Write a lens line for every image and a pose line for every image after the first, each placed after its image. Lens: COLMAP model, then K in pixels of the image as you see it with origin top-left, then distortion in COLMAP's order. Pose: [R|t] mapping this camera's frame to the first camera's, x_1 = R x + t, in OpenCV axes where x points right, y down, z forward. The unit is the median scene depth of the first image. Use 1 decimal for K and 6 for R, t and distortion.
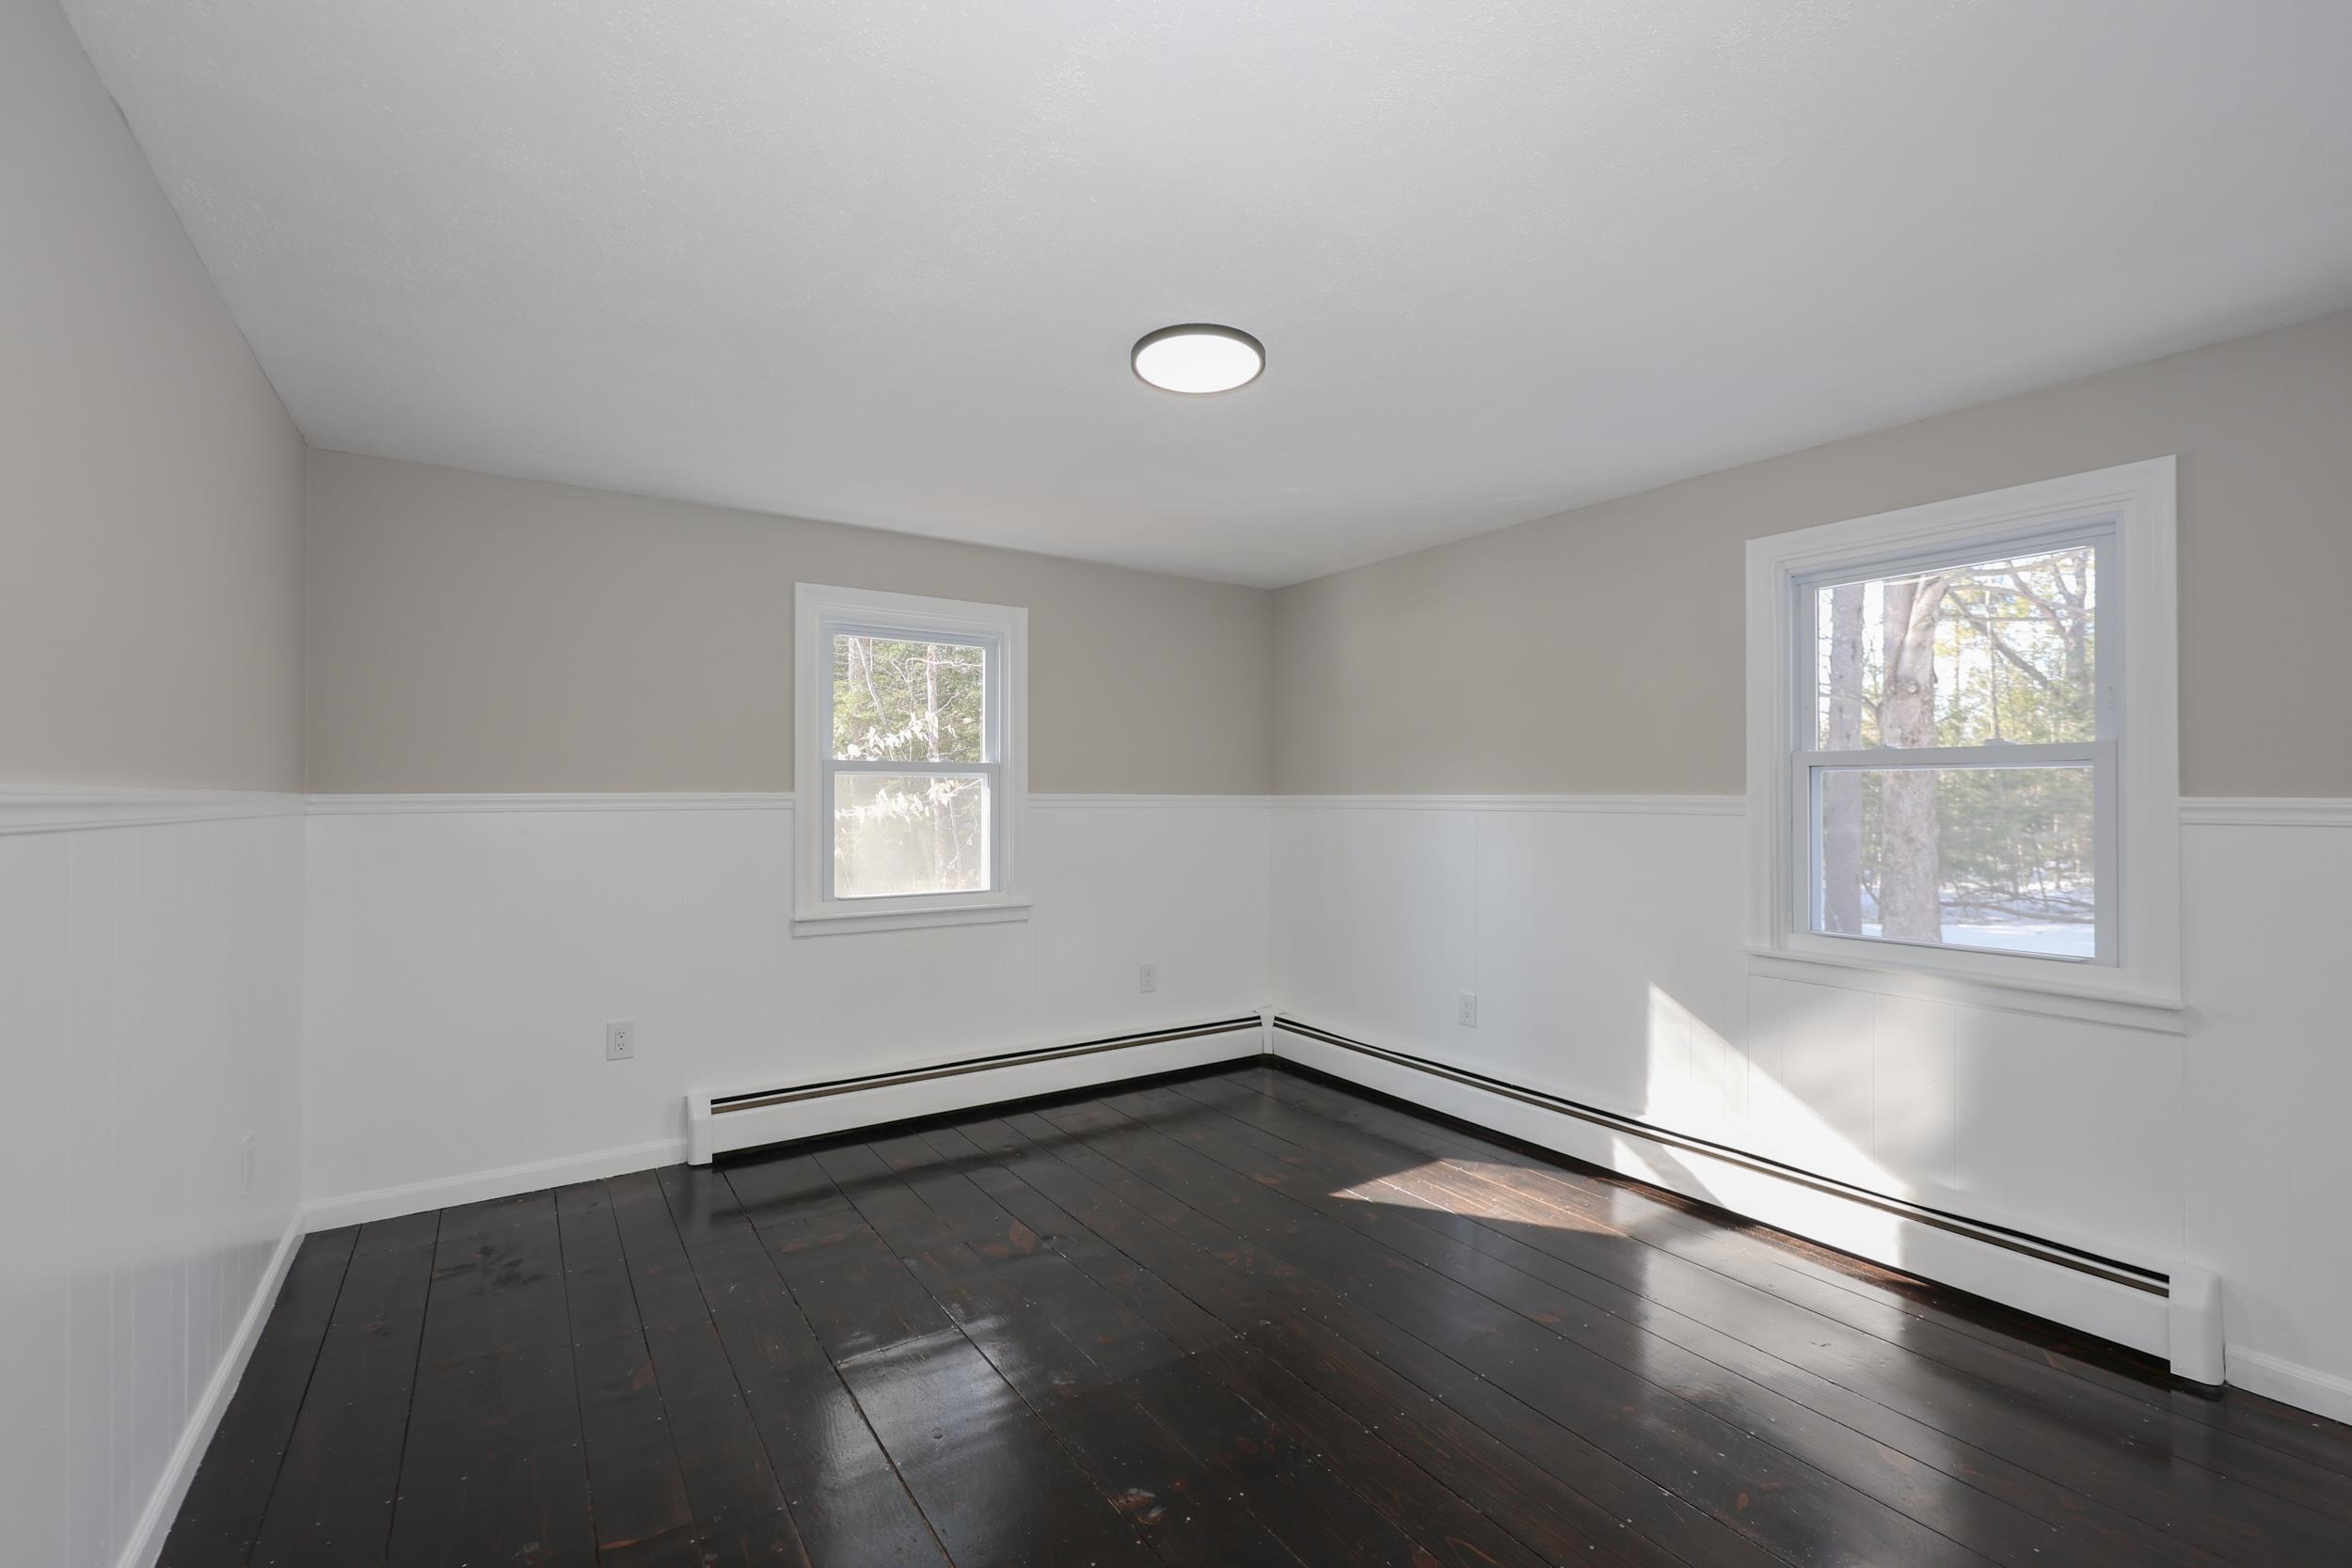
lens RADIAL K [[990.0, 0, 1176.0], [0, 990.0, 784.0], [0, 0, 1]] dist [0.001487, -0.000009]
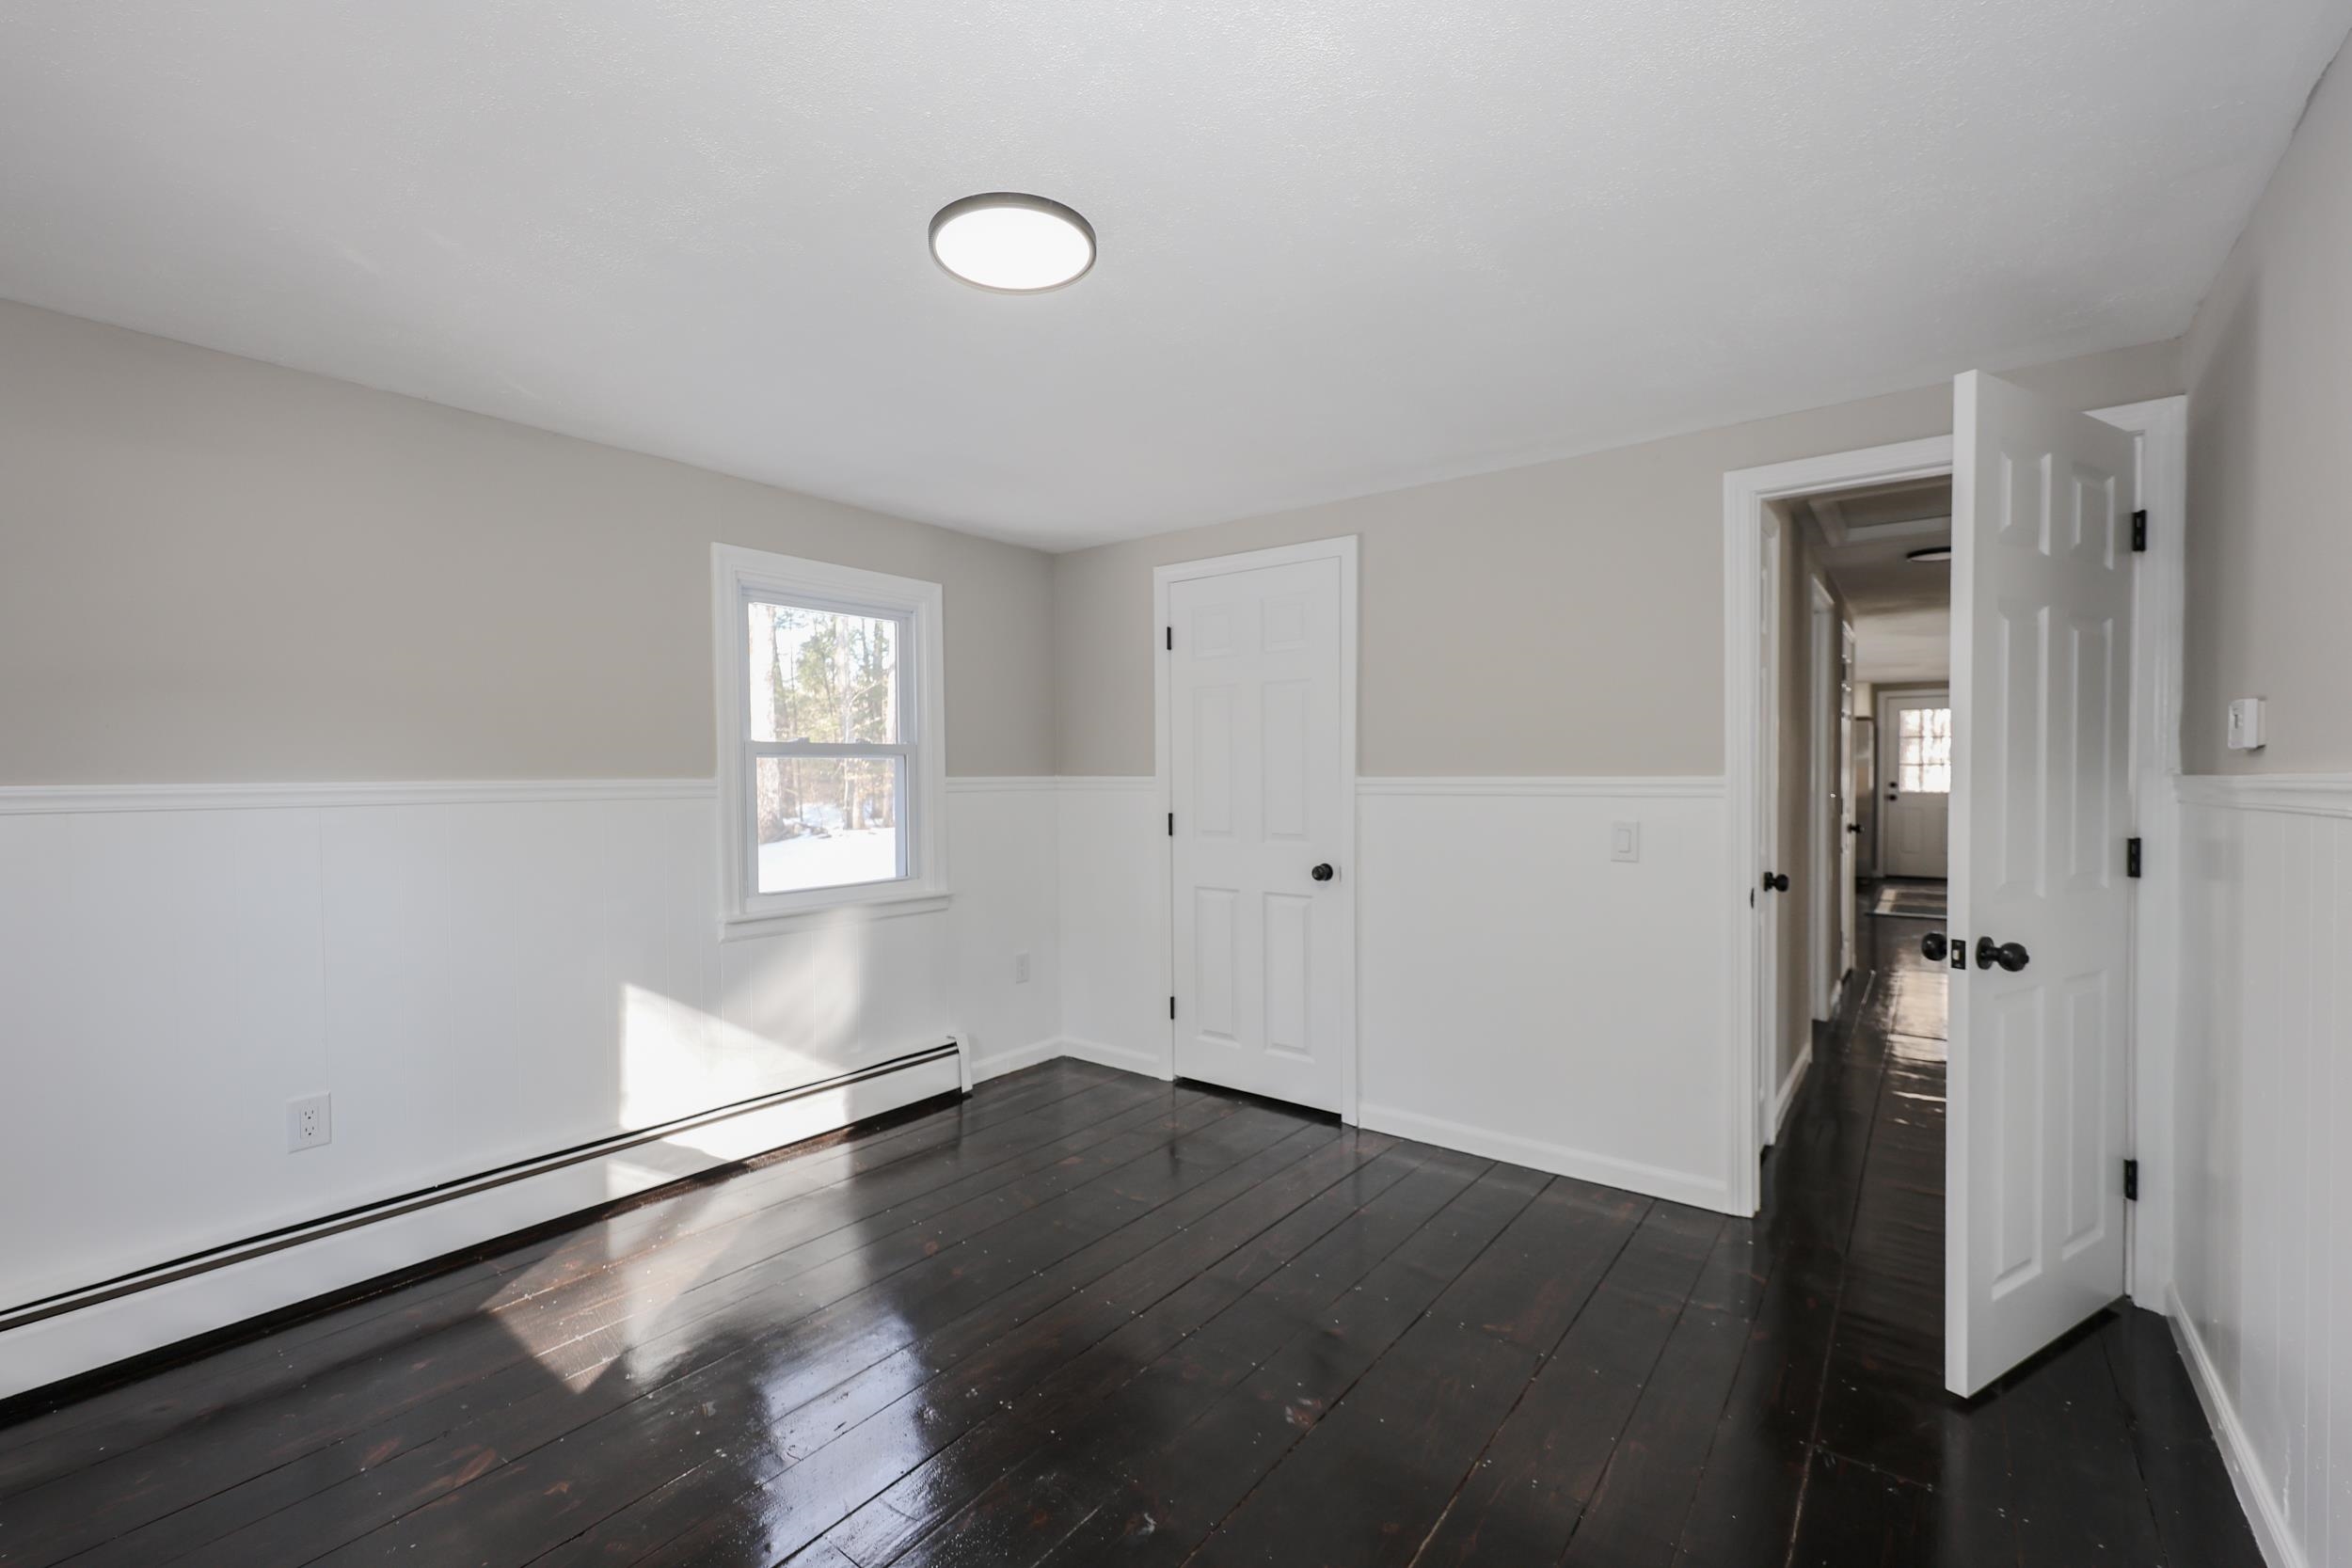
lens RADIAL K [[1003.8, 0, 1168.5], [0, 1003.8, 778.6], [0, 0, 1]] dist [0.002206, 0.000378]
pose [[-0.313379, -0.006338, 0.949607, -0.671598], [-0.006681, 0.999968, 0.004469, 0.003884], [-0.949605, -0.004944, -0.313411, 0.948455]]
